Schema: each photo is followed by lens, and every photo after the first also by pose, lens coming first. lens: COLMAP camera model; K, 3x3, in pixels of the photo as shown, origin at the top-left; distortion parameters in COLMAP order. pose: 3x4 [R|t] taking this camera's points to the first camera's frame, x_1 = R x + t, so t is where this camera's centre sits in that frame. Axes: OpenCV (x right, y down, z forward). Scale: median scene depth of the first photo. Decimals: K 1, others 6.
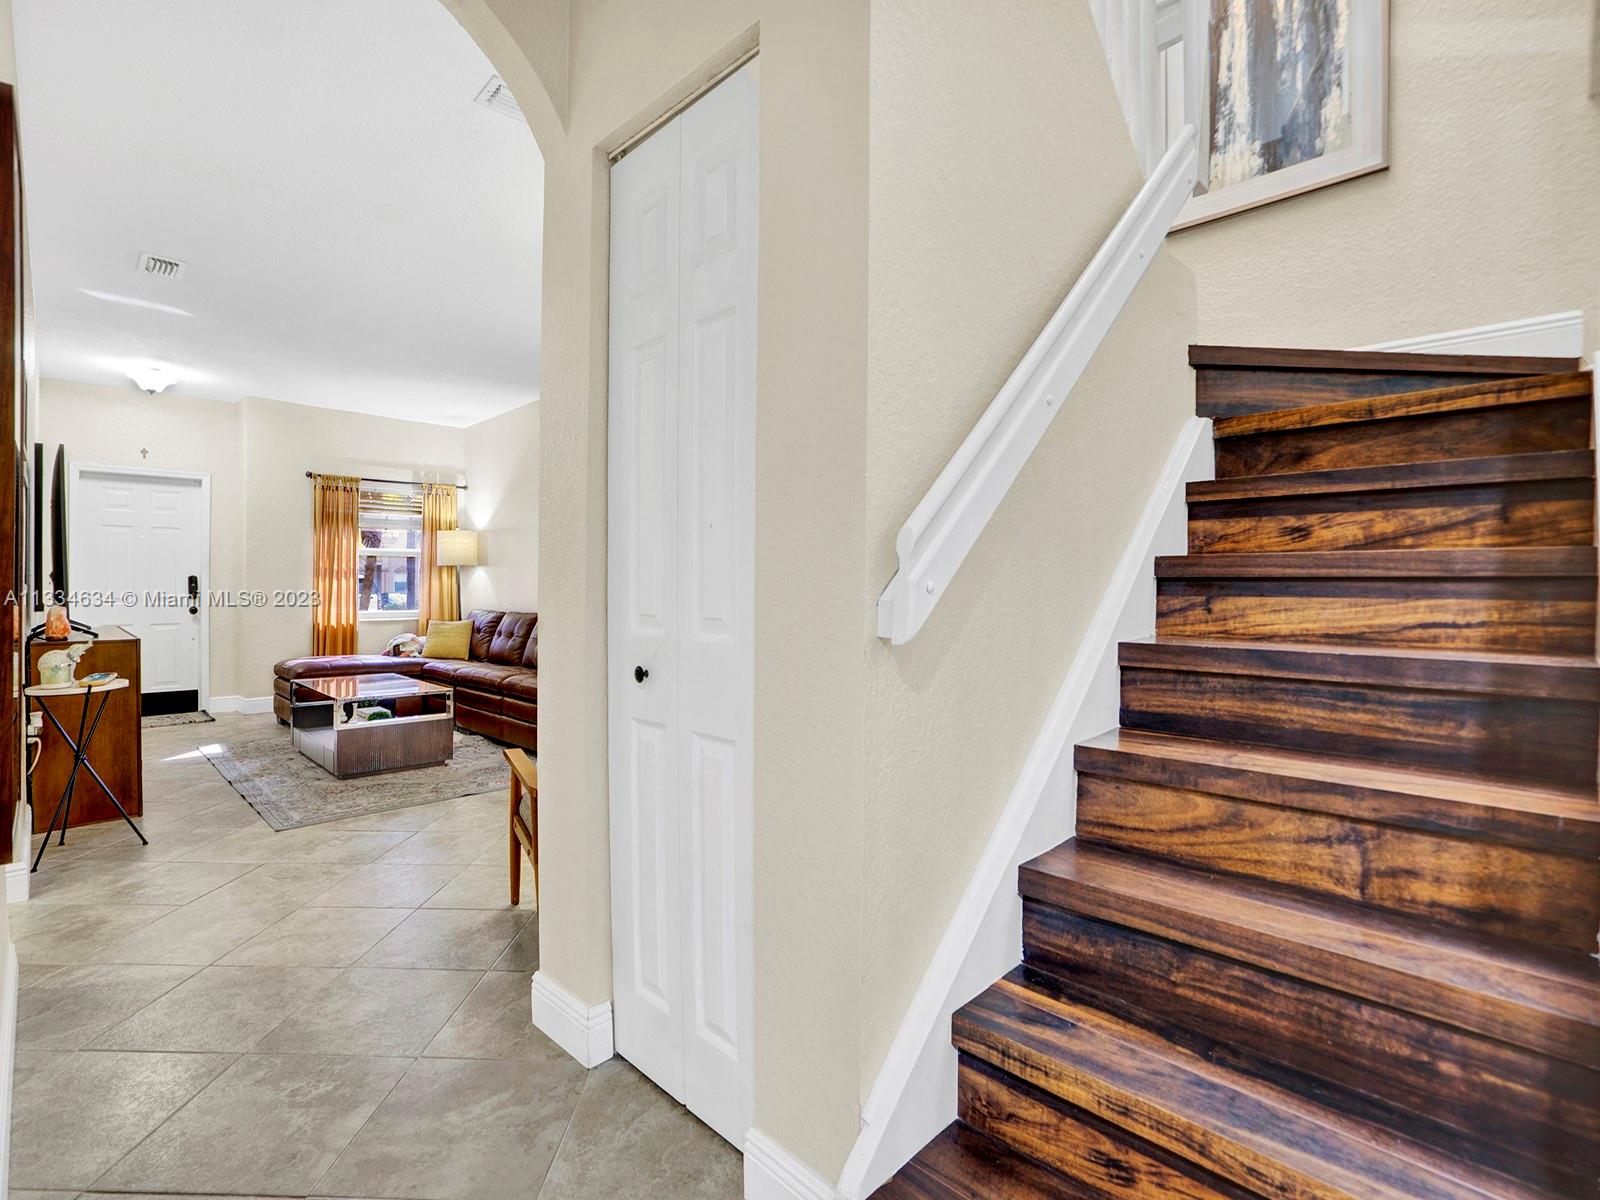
lens RADIAL K [[778.8, 0, 784.2], [0, 778.8, 593.4], [0, 0, 1]] dist [-0.027812, 0.007154]
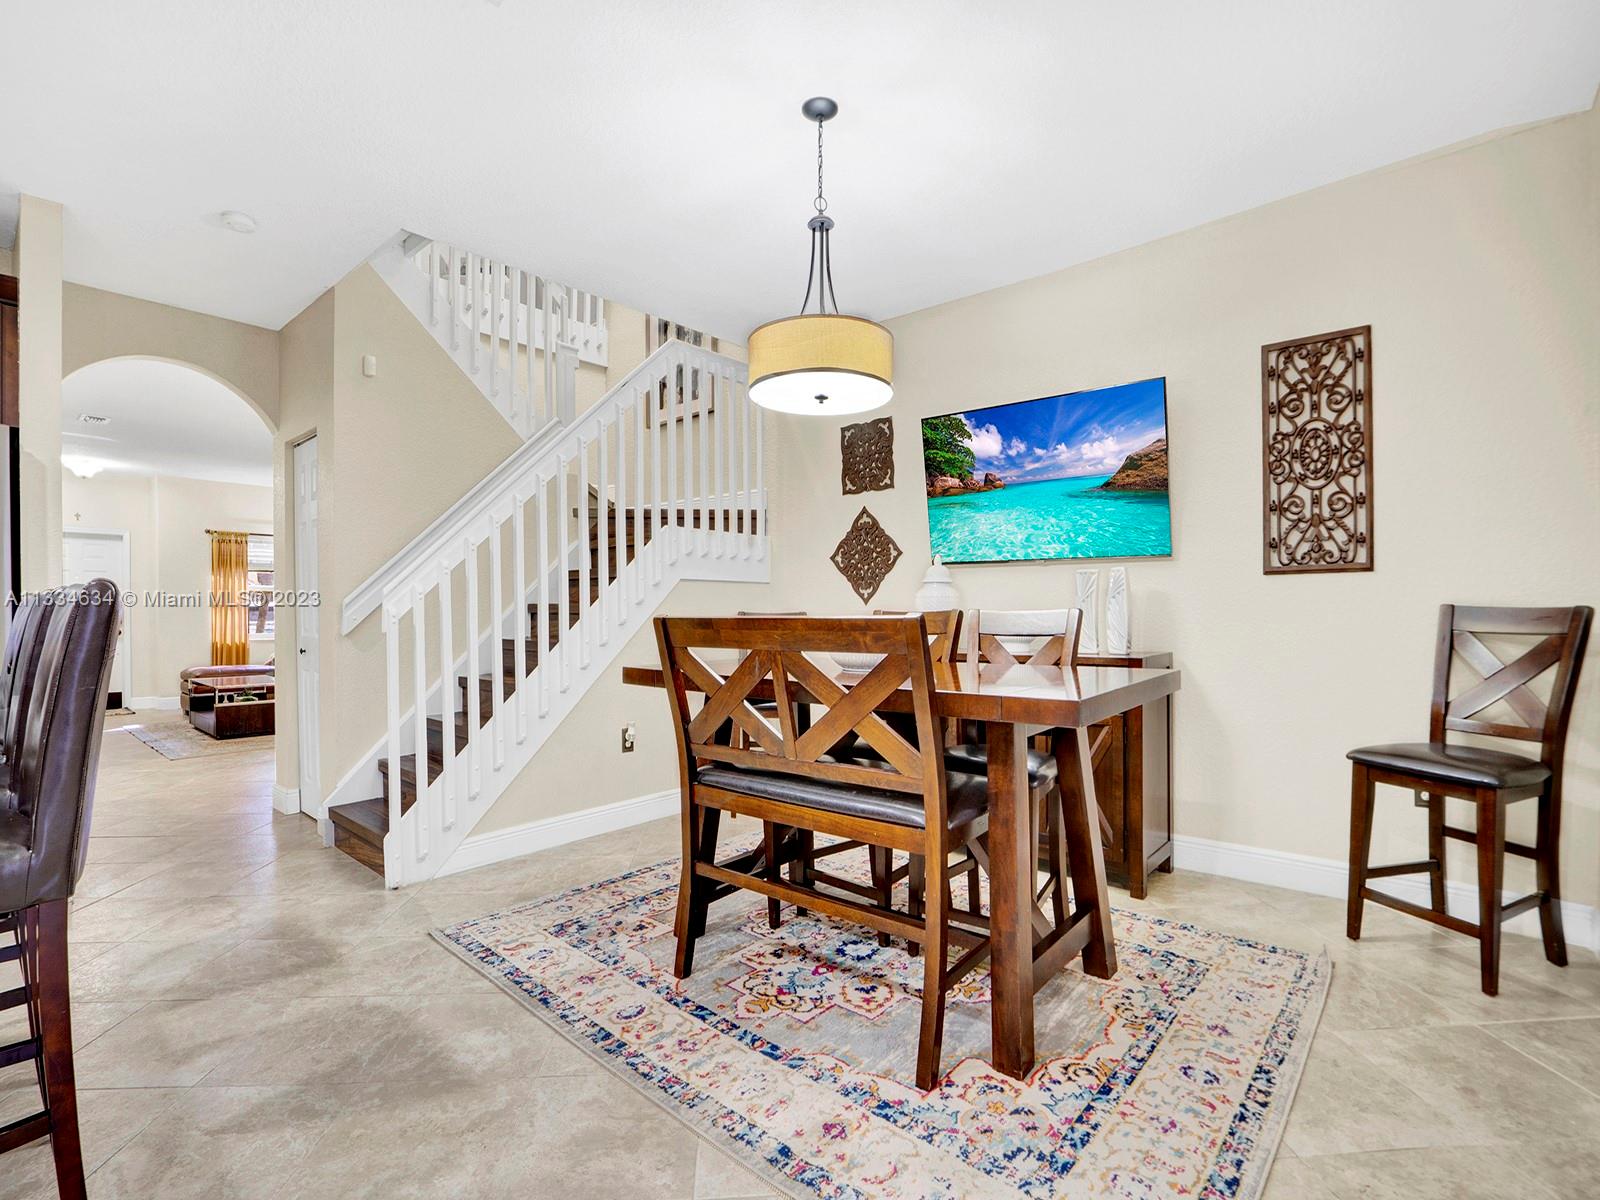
lens RADIAL K [[743.3, 0, 788.0], [0, 743.3, 624.6], [0, 0, 1]] dist [-0.041433, 0.012716]
pose [[0.995939, -0.006483, 0.089800, 0.321499], [0.005424, 0.999913, 0.012031, -0.002539], [-0.089870, -0.011496, 0.995887, -0.414680]]
